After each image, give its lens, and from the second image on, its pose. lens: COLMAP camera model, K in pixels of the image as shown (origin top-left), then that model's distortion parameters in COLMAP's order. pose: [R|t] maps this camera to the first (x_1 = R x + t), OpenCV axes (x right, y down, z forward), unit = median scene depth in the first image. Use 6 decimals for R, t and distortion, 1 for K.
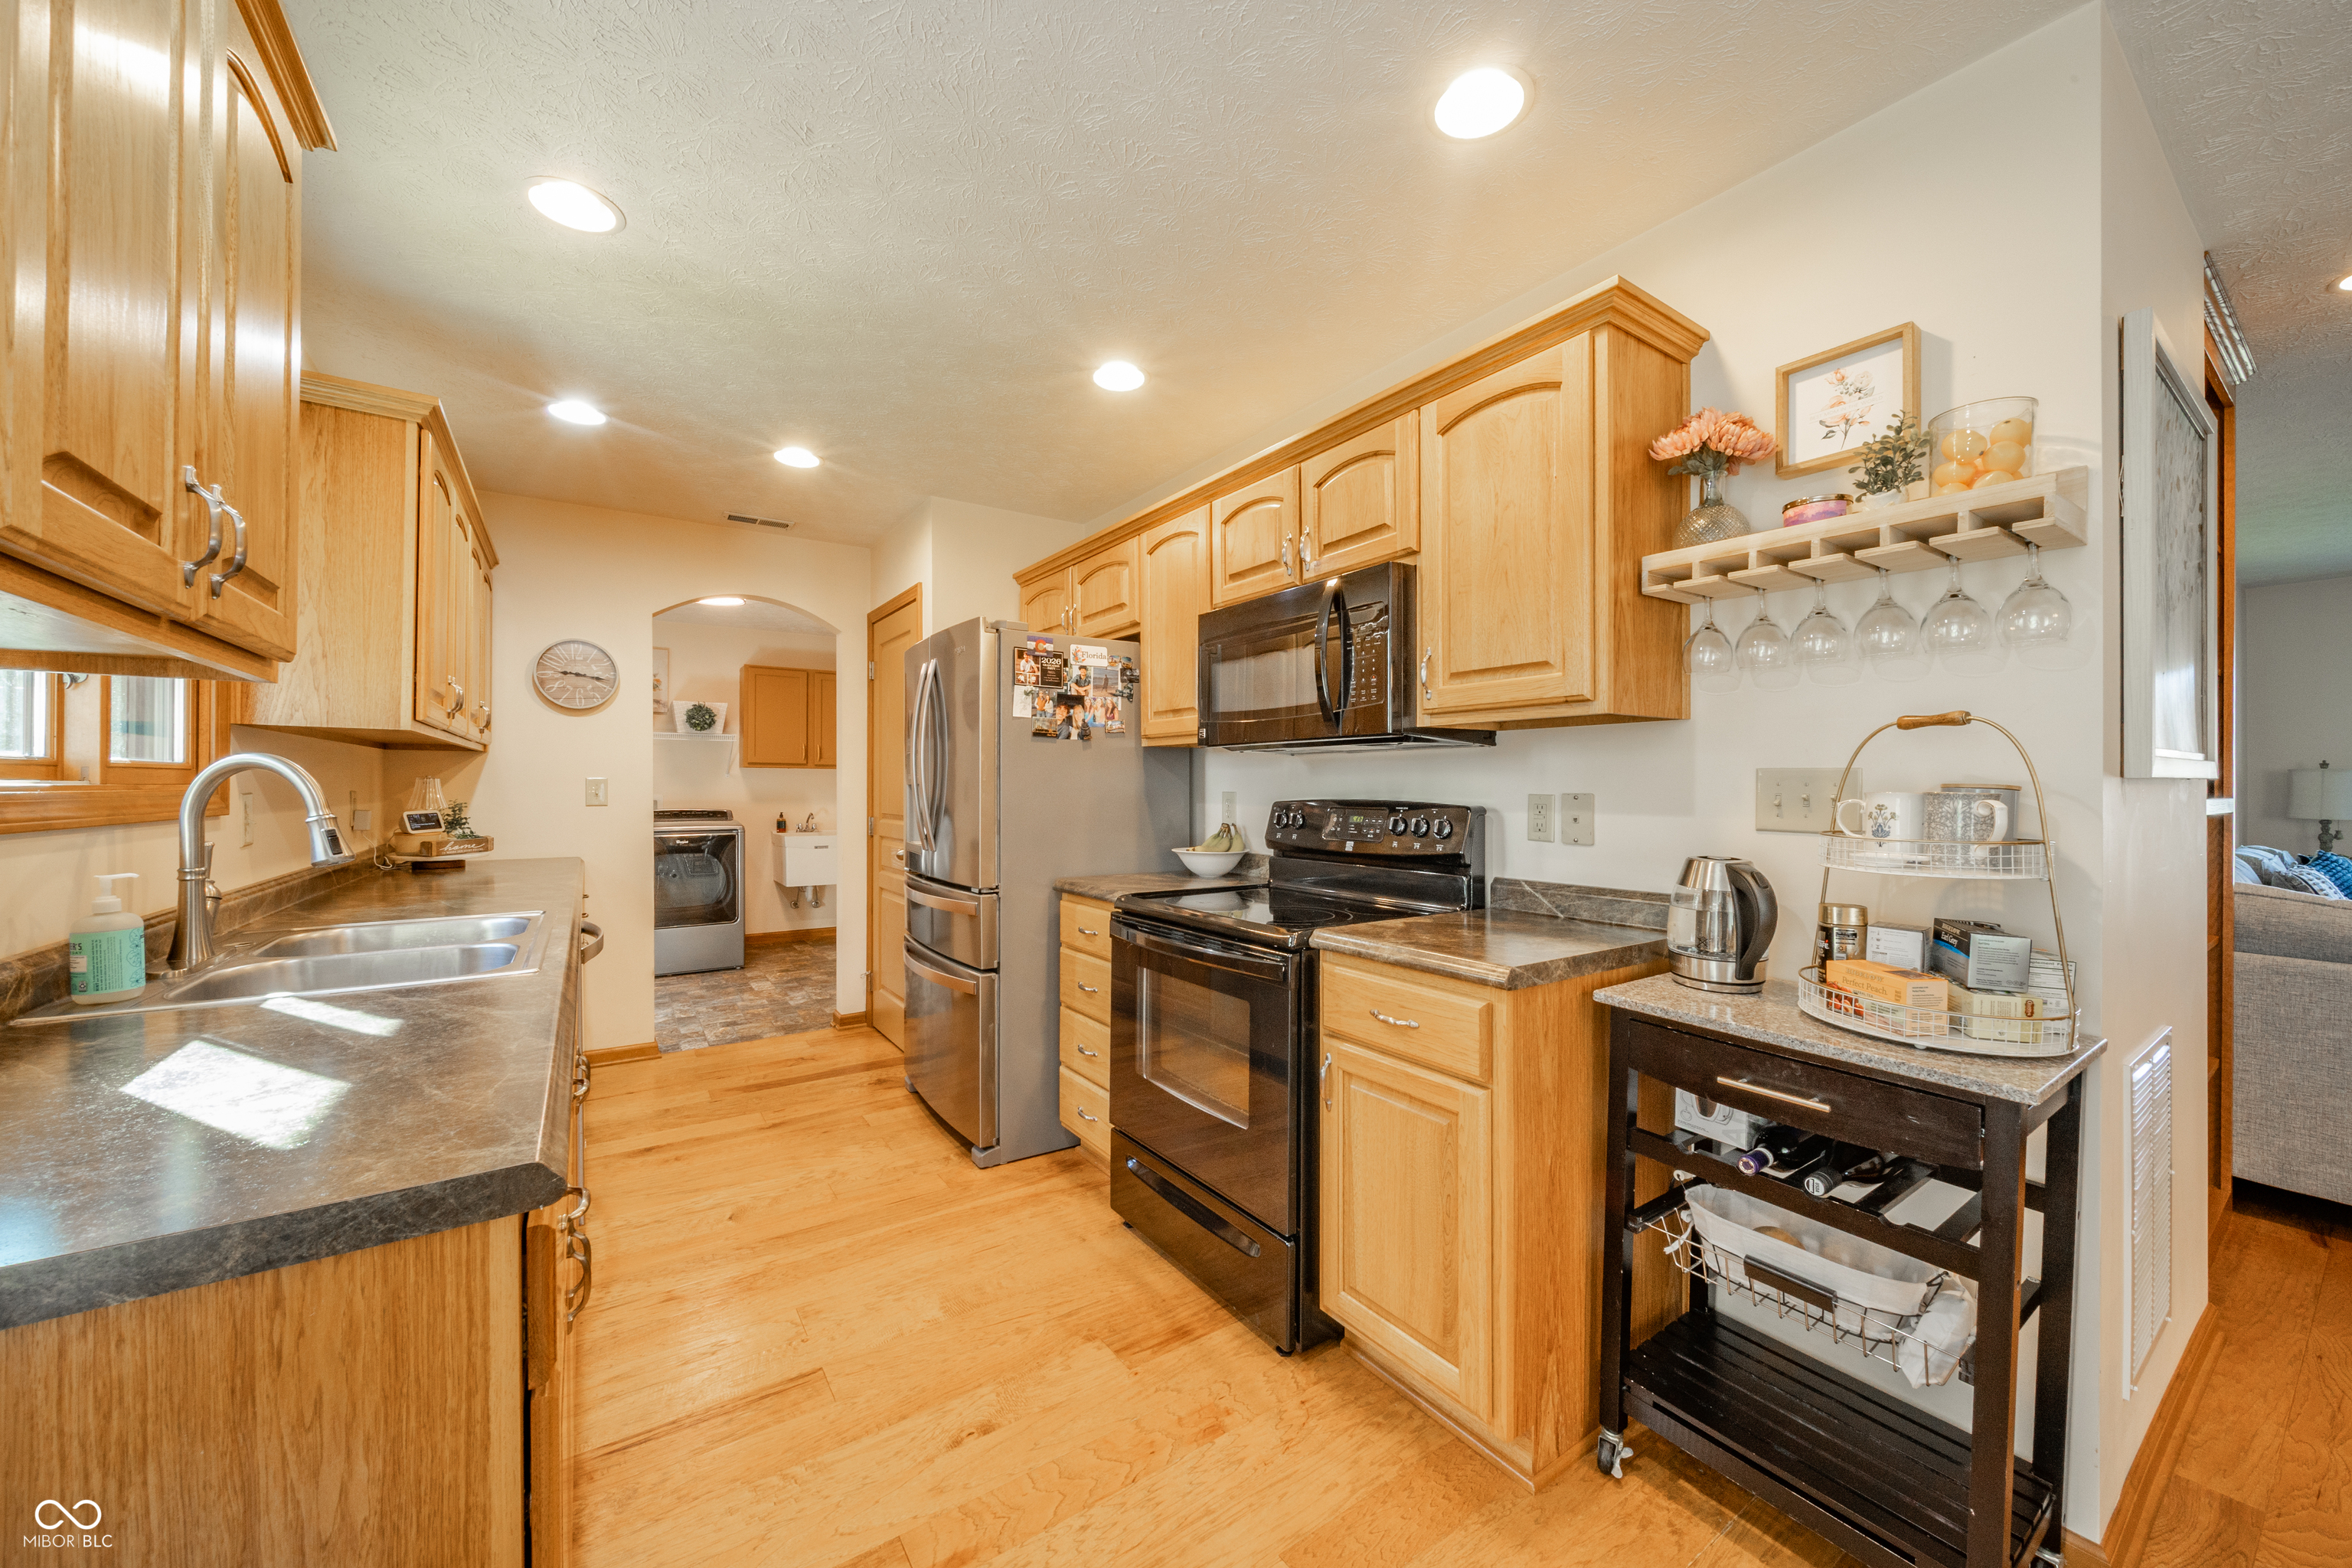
lens RADIAL K [[848.1, 0, 1181.9], [0, 848.1, 782.4], [0, 0, 1]] dist [0.001149, 0.000041]
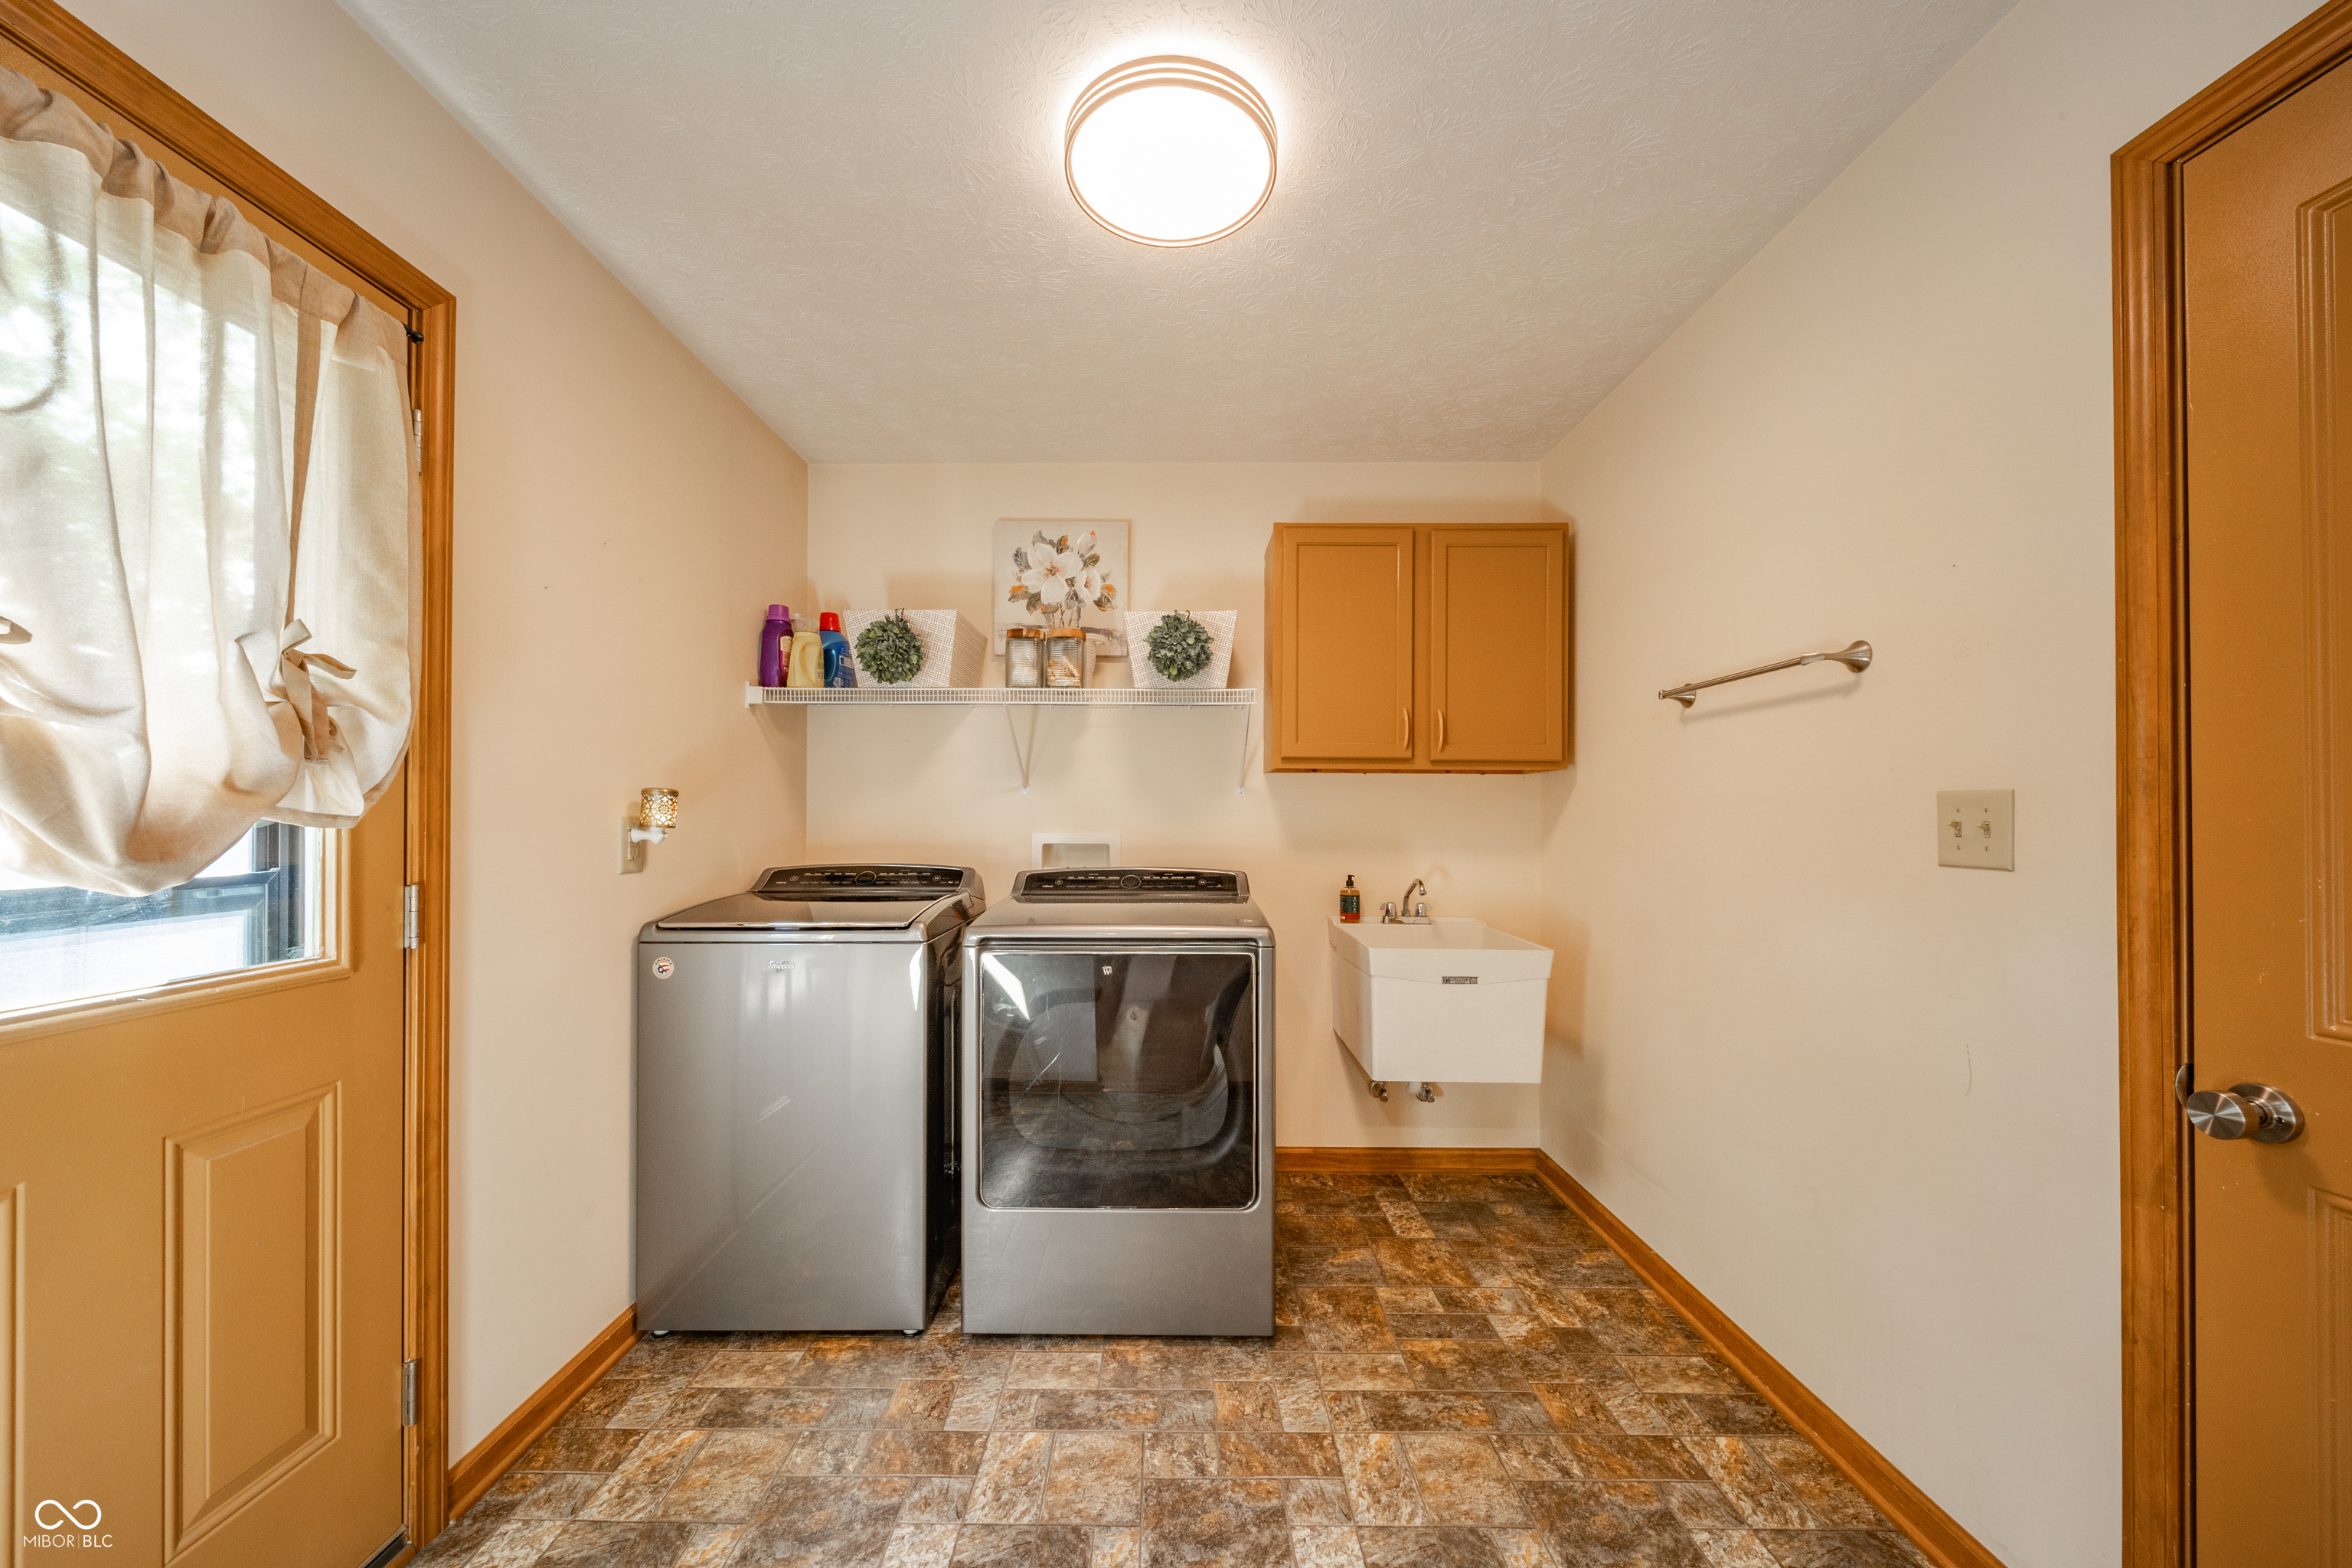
lens RADIAL K [[848.1, 0, 1173.8], [0, 848.1, 796.1], [0, 0, 1]] dist [0.001149, 0.000041]
pose [[0.832554, -0.004006, -0.553929, -0.309876], [0.000528, 0.999979, -0.006438, -0.001915], [0.553943, 0.005068, 0.832539, 0.594468]]
